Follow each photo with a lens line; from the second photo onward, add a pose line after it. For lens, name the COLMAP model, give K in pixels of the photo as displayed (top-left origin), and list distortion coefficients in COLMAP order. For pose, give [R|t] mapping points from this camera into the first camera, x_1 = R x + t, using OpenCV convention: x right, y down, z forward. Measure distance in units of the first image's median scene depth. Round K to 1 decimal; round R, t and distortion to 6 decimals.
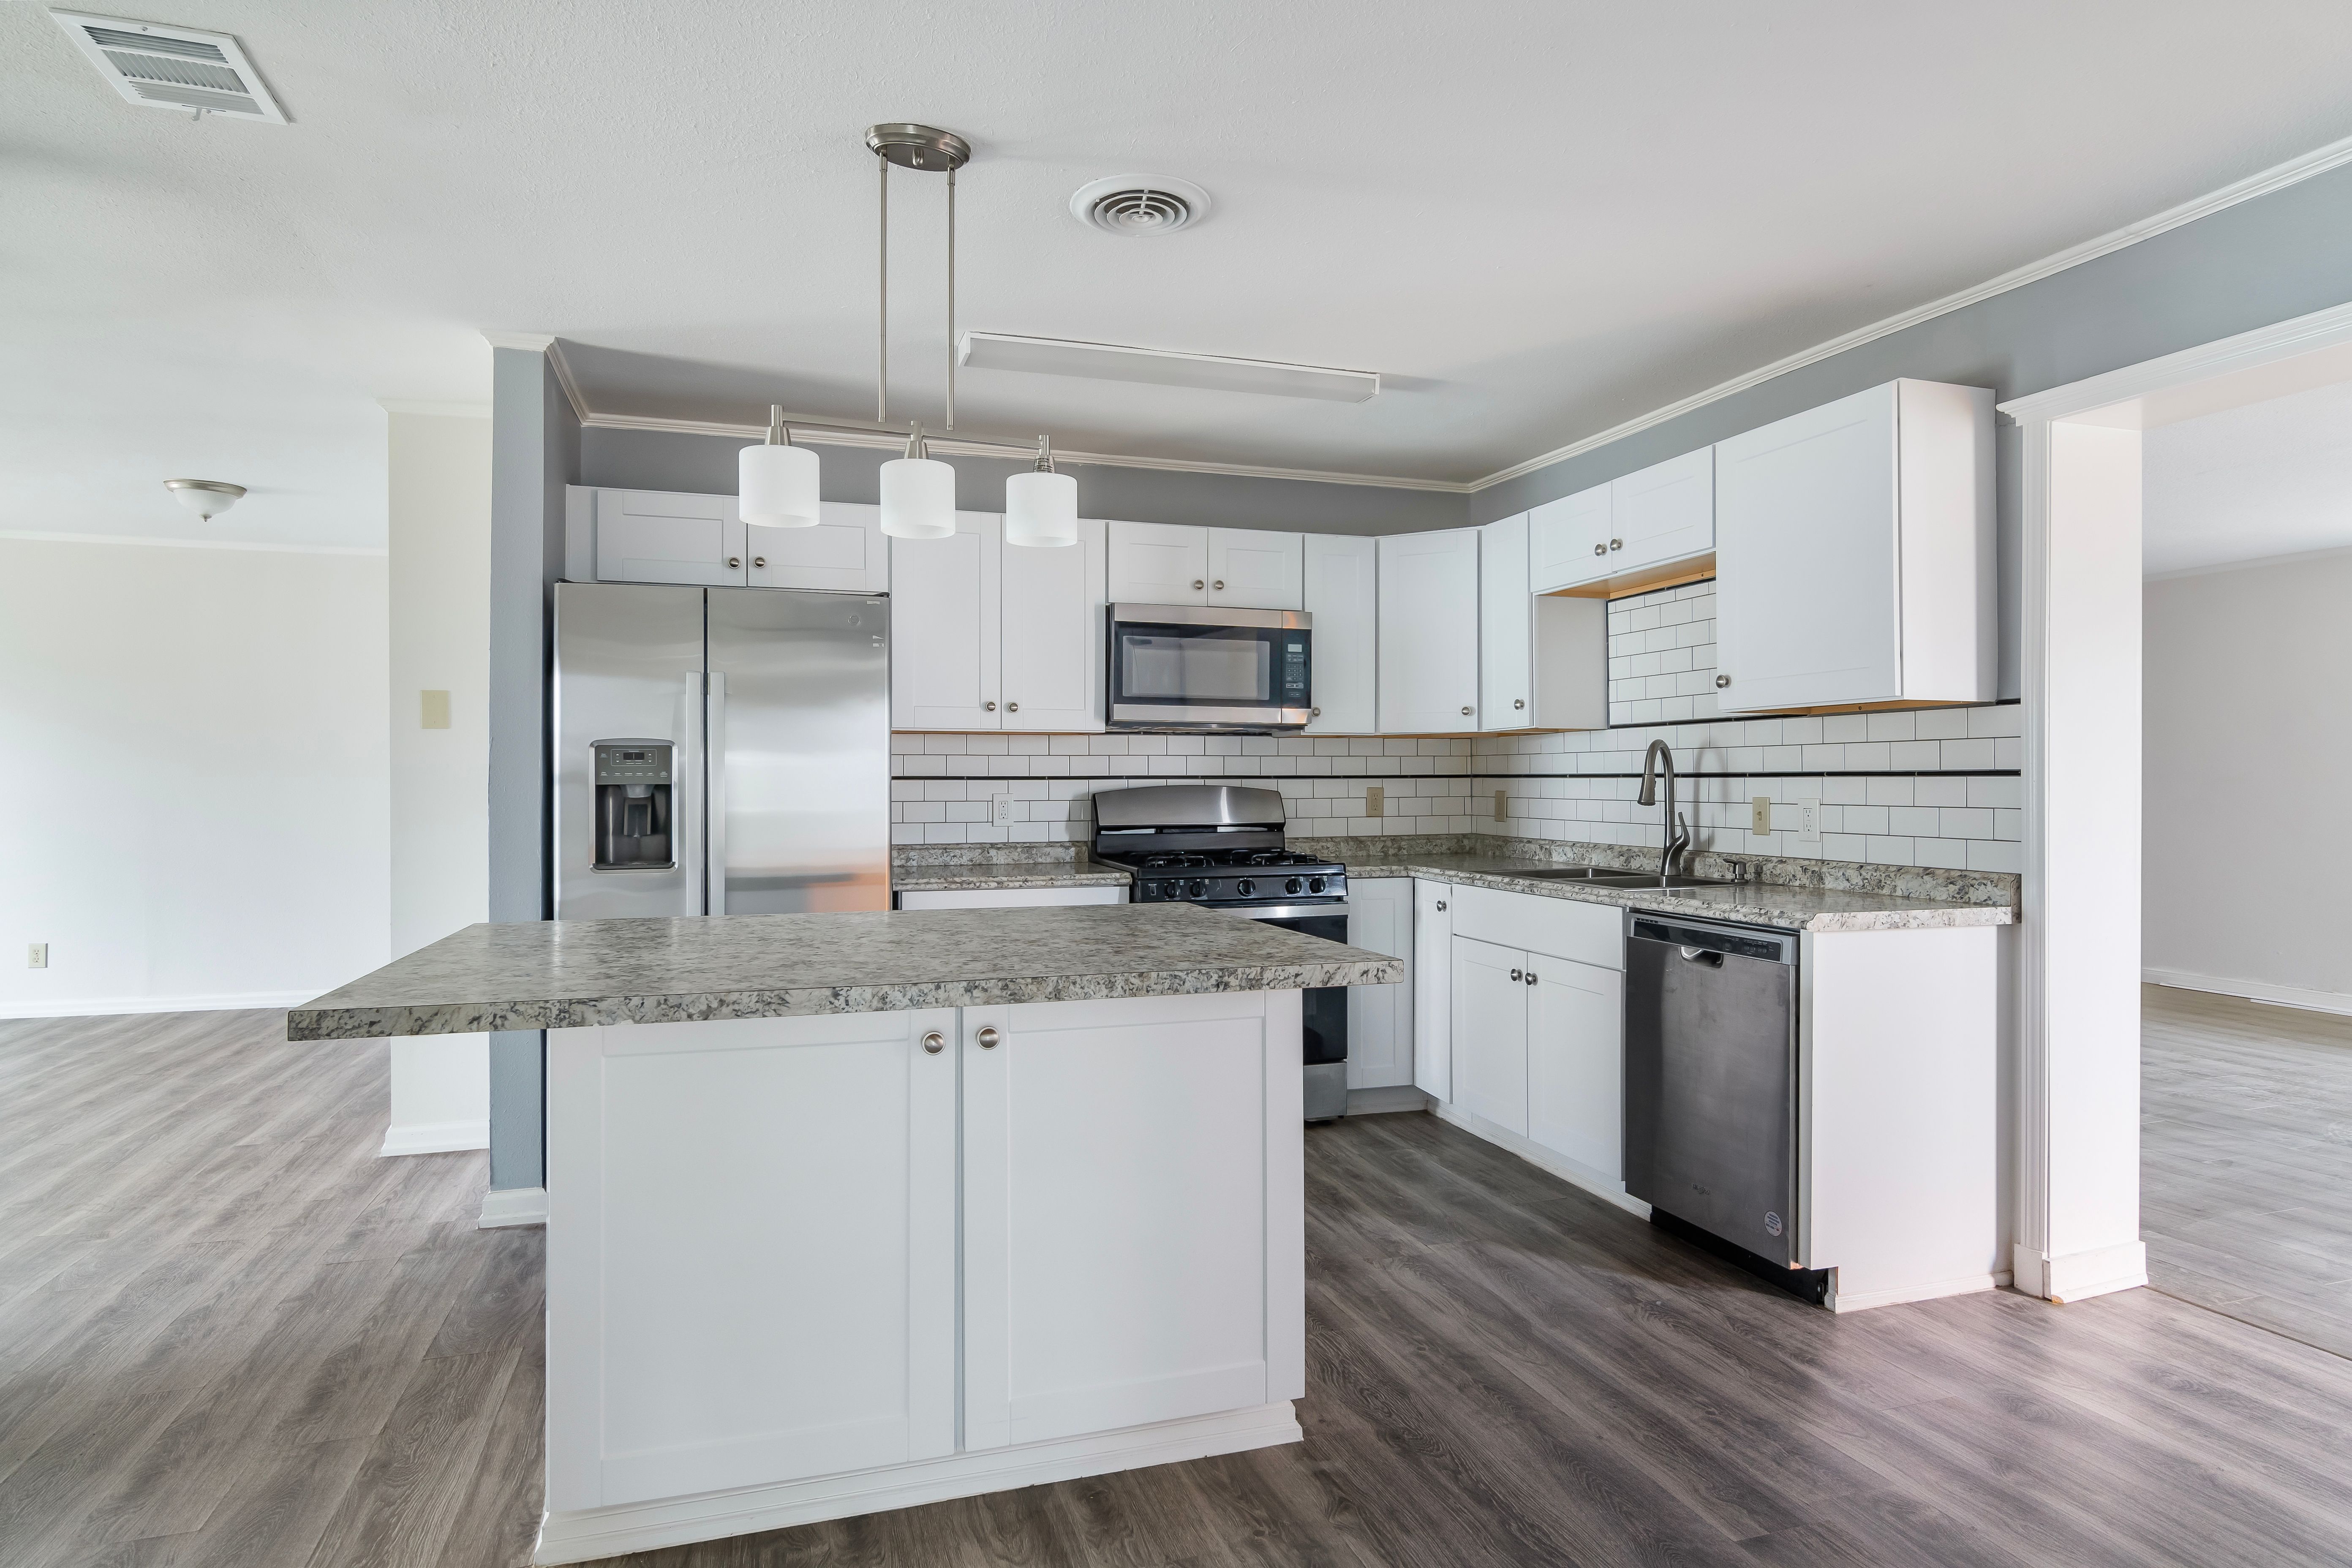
lens RADIAL K [[1306.4, 0, 1177.3], [0, 1306.4, 775.0], [0, 0, 1]] dist [0.000868, -0.007749]
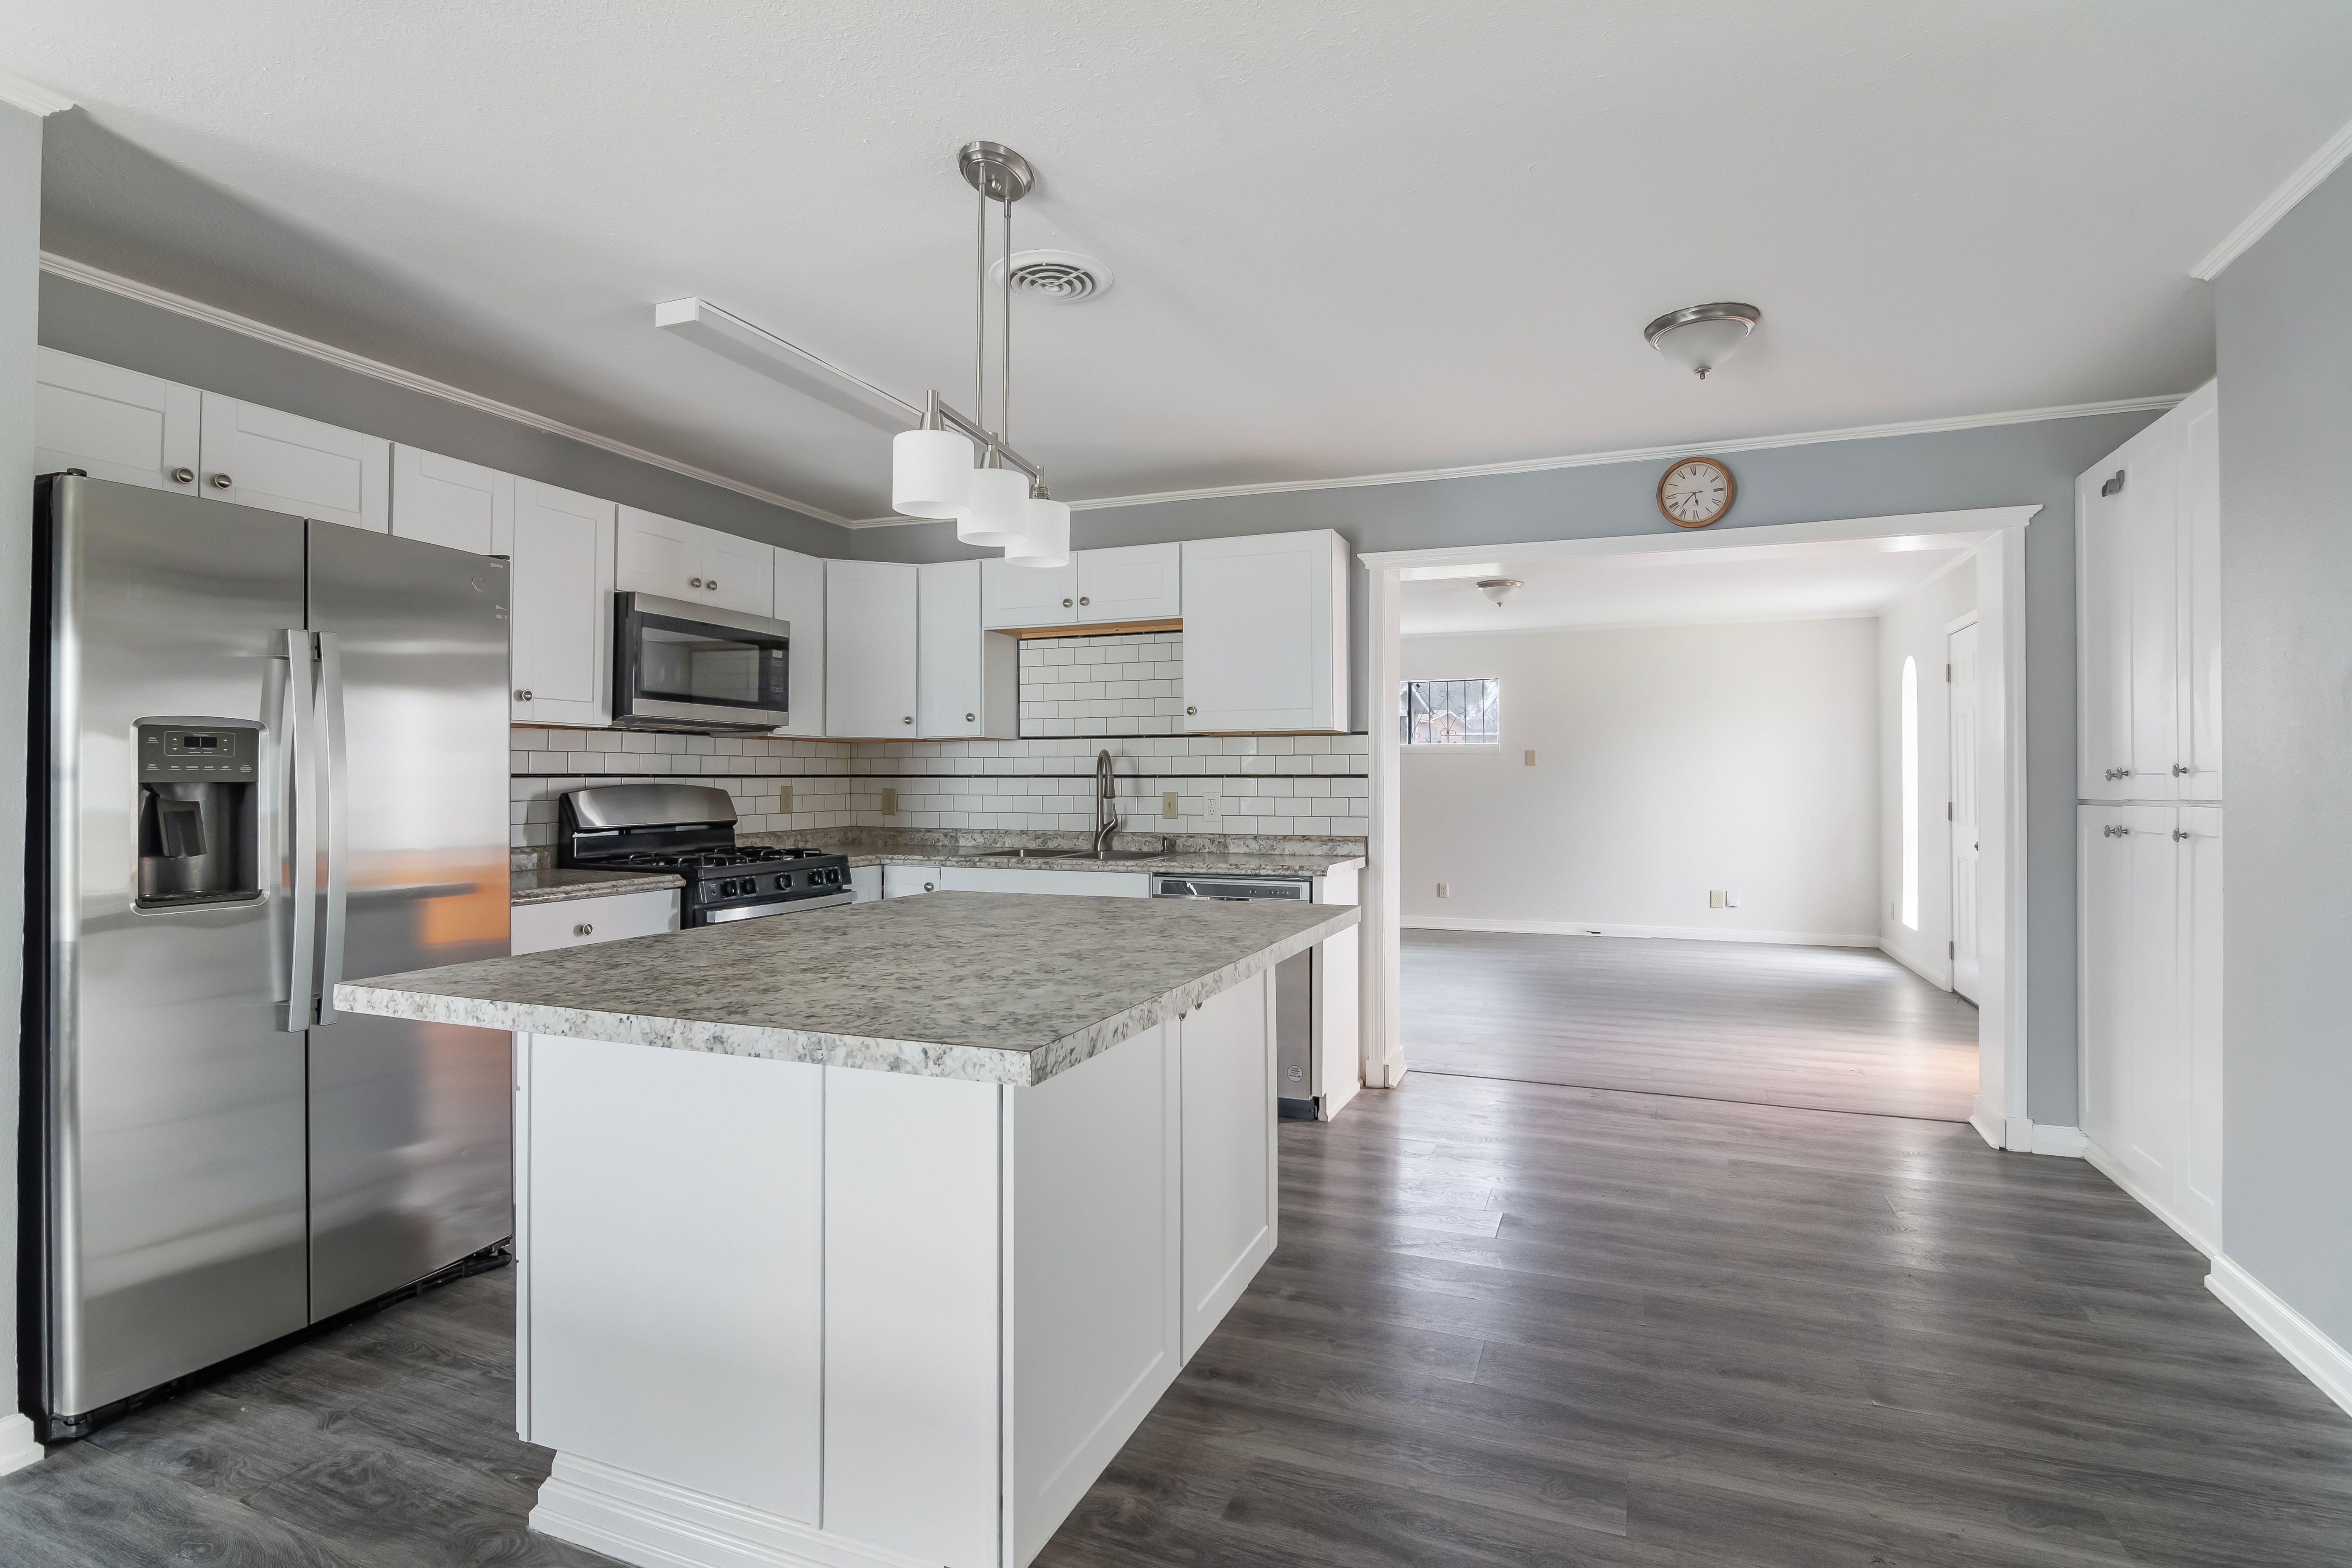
lens RADIAL K [[1146.6, 0, 1170.4], [0, 1146.6, 769.4], [0, 0, 1]] dist [0.000471, -0.015042]
pose [[0.644424, 0.009432, 0.764610, -0.485378], [-0.004981, 0.999954, -0.008137, 0.002383], [-0.764652, 0.001436, 0.644442, 0.187786]]
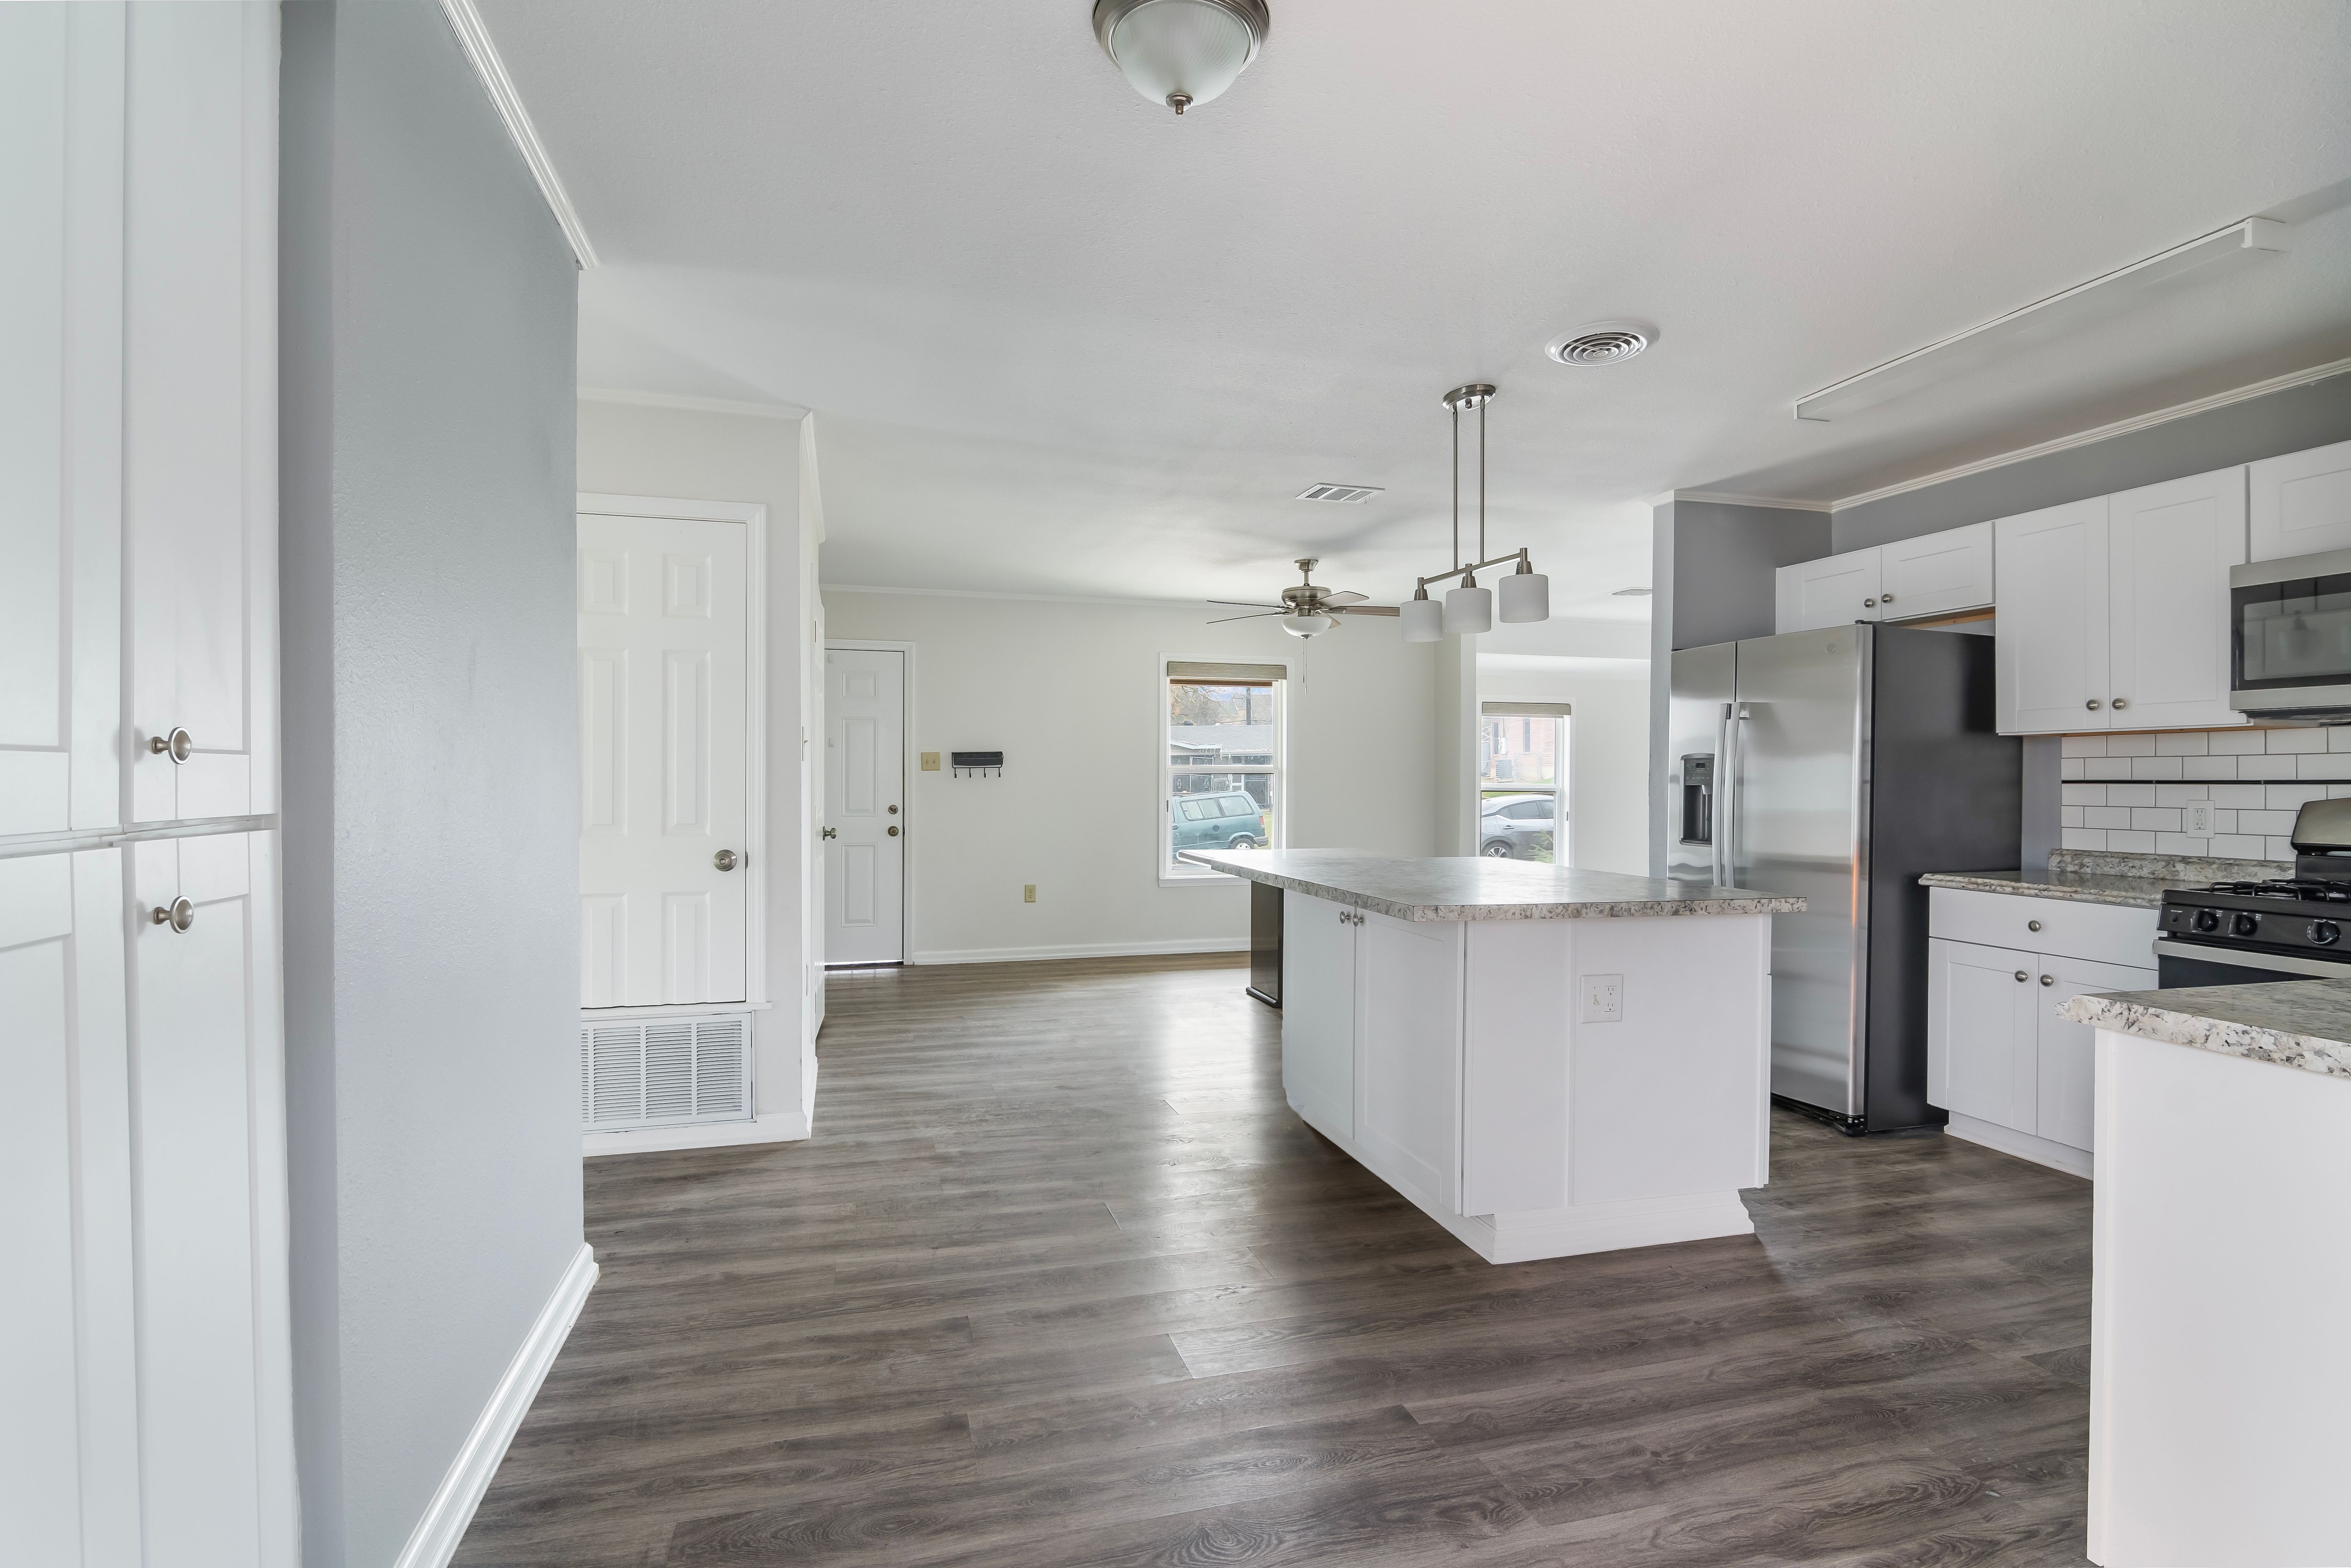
lens RADIAL K [[1121.5, 0, 1175.5], [0, 1121.5, 784.0], [0, 0, 1]] dist [-0.016926, -0.000539]
pose [[-0.039577, 0.003653, -0.999210, 0.744184], [-0.001123, 0.999993, 0.003700, 0.001870], [0.999216, 0.001269, -0.039572, 0.417085]]
